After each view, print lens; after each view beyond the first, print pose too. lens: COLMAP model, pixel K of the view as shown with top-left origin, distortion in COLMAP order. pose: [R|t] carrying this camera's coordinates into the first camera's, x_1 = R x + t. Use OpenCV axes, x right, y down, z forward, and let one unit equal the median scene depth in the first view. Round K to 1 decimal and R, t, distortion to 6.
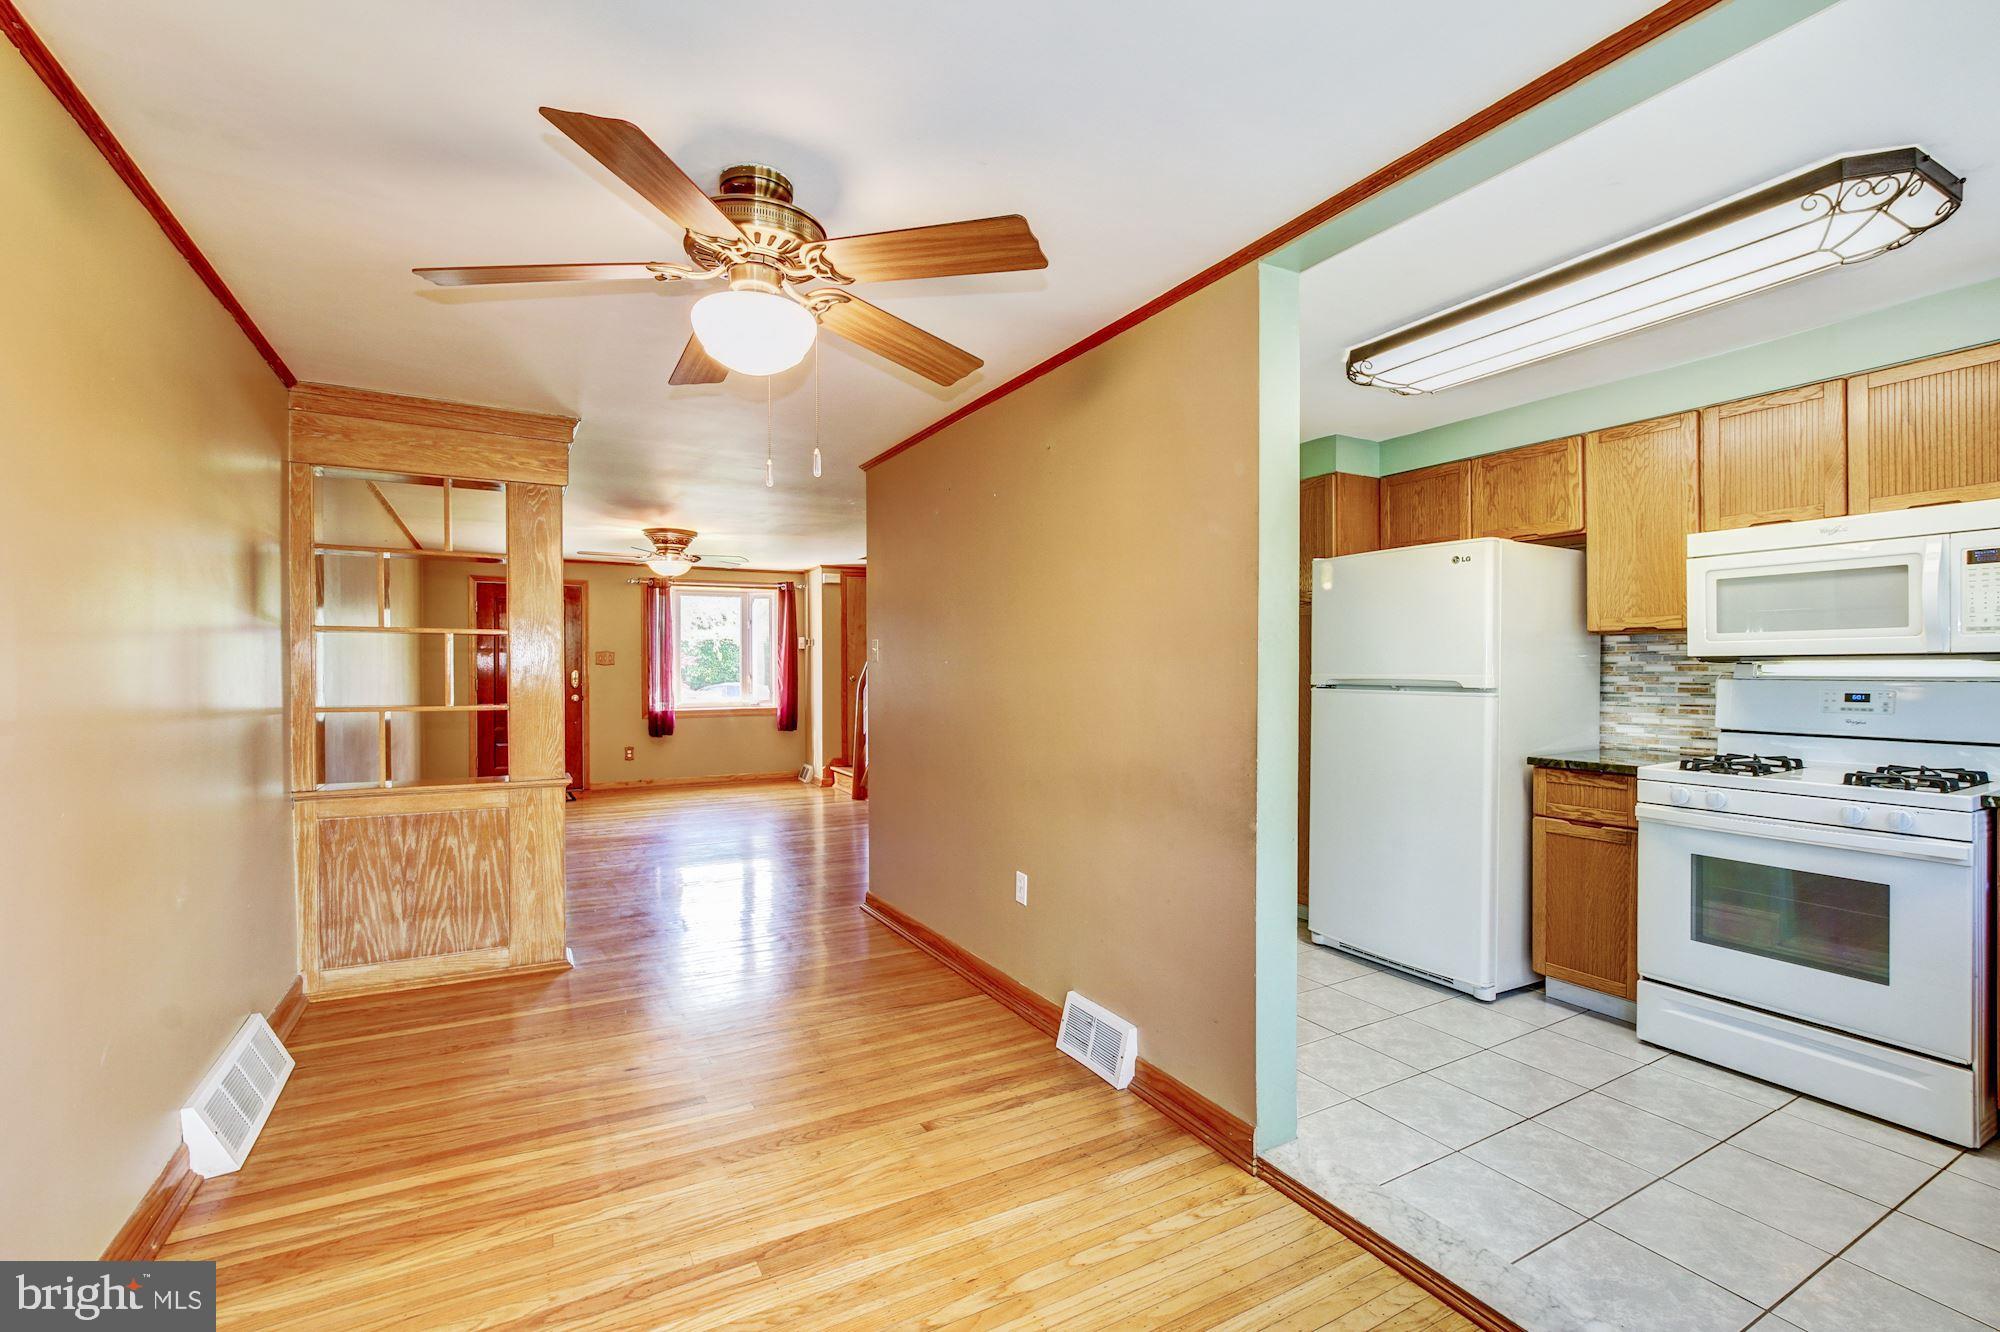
lens RADIAL K [[893.5, 0, 997.4], [0, 893.5, 670.8], [0, 0, 1]] dist [-0.014089, 0.002007]
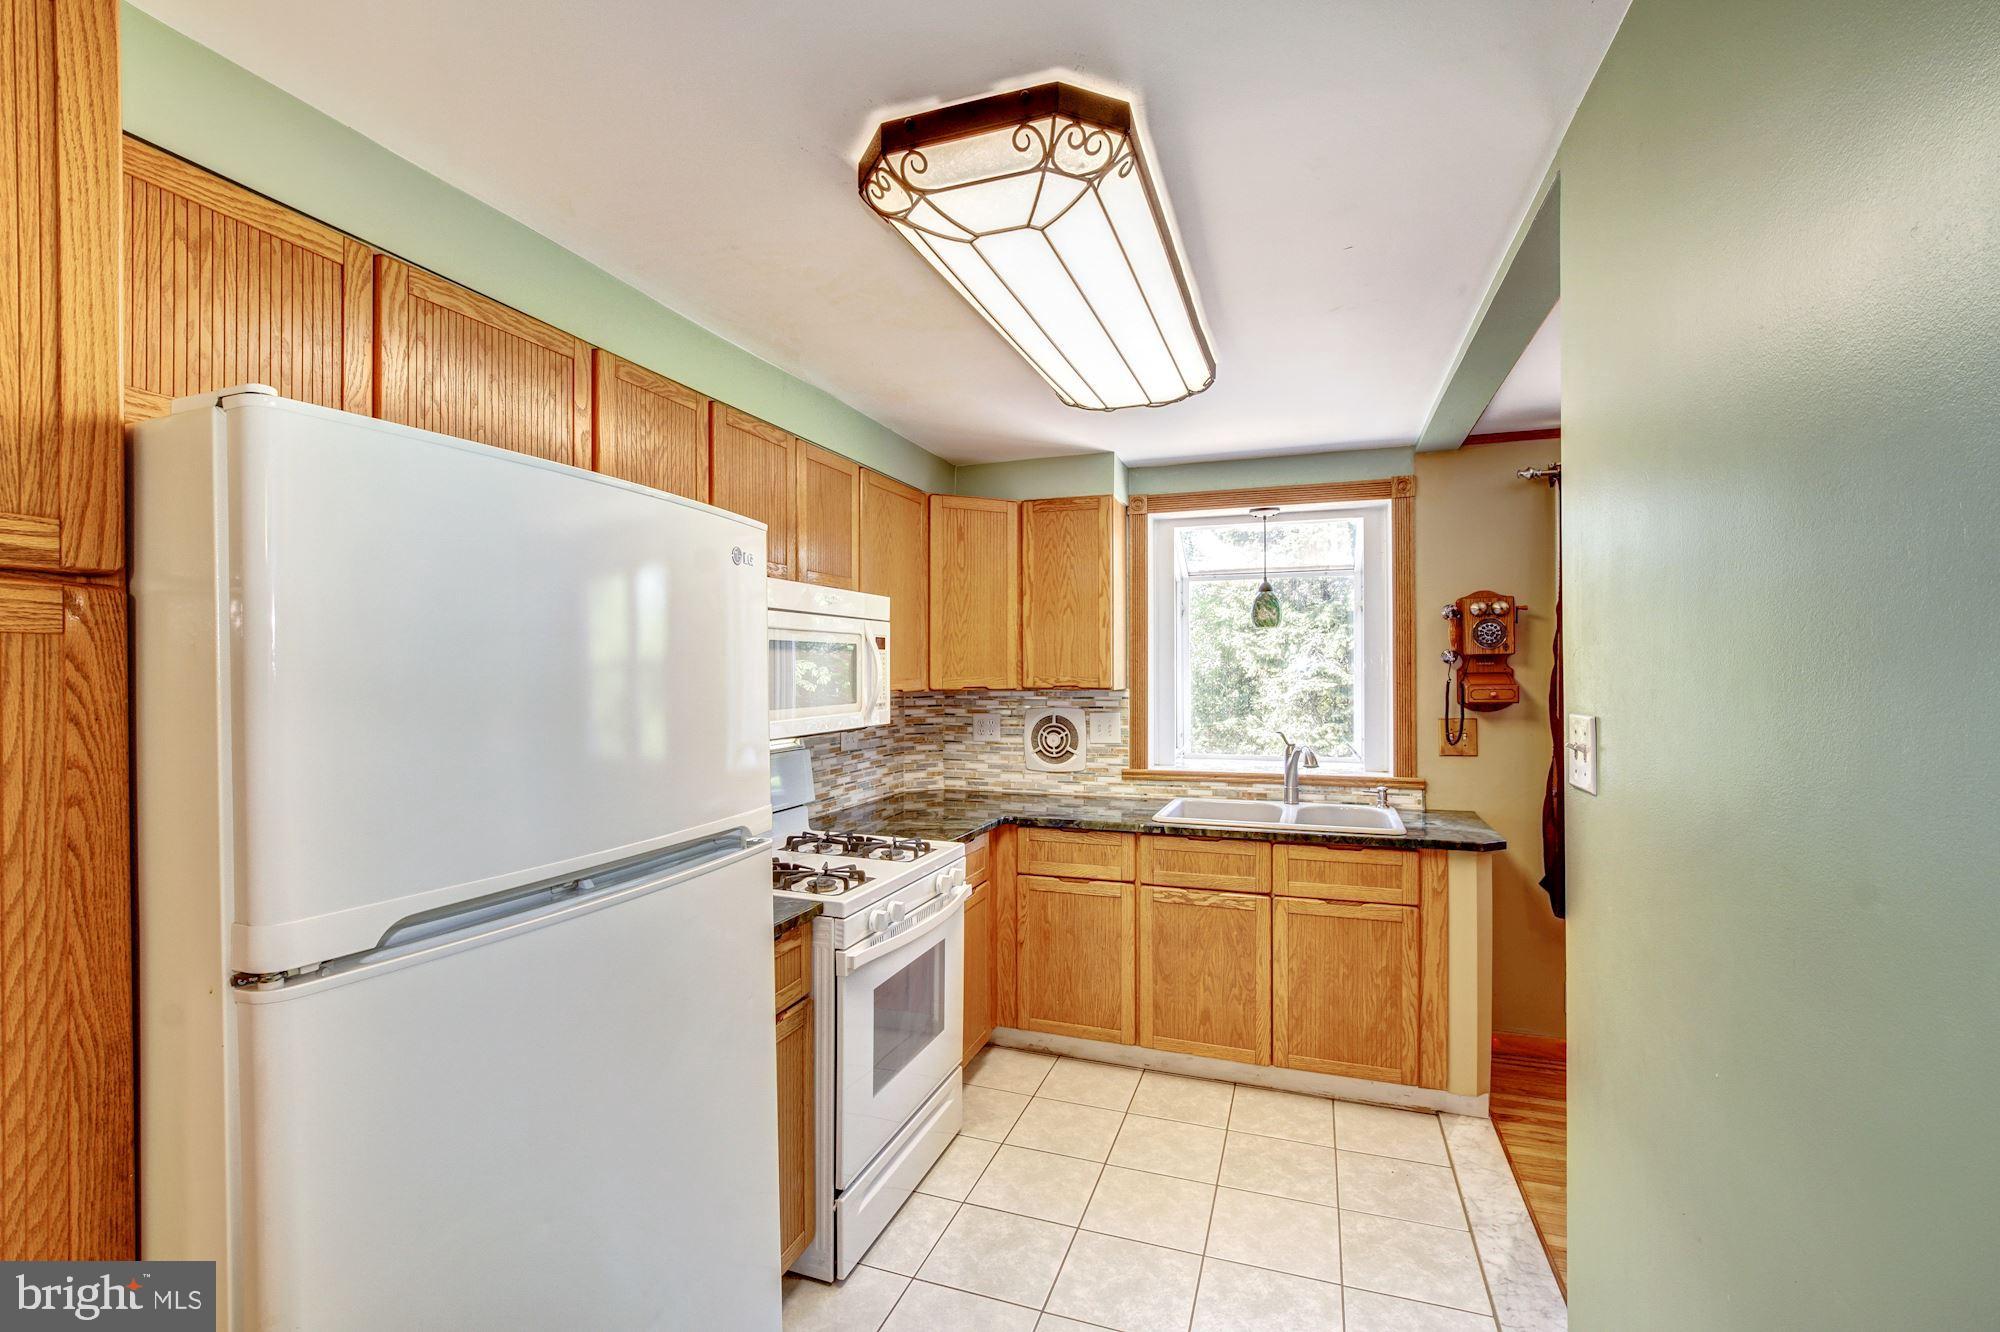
lens RADIAL K [[893.5, 0, 971.8], [0, 893.5, 669.4], [0, 0, 1]] dist [-0.014089, 0.002007]
pose [[-0.644807, 0.005164, 0.764328, 0.104185], [0.004632, 0.999985, -0.002849, -0.073962], [-0.764332, 0.001704, -0.644821, 1.354086]]
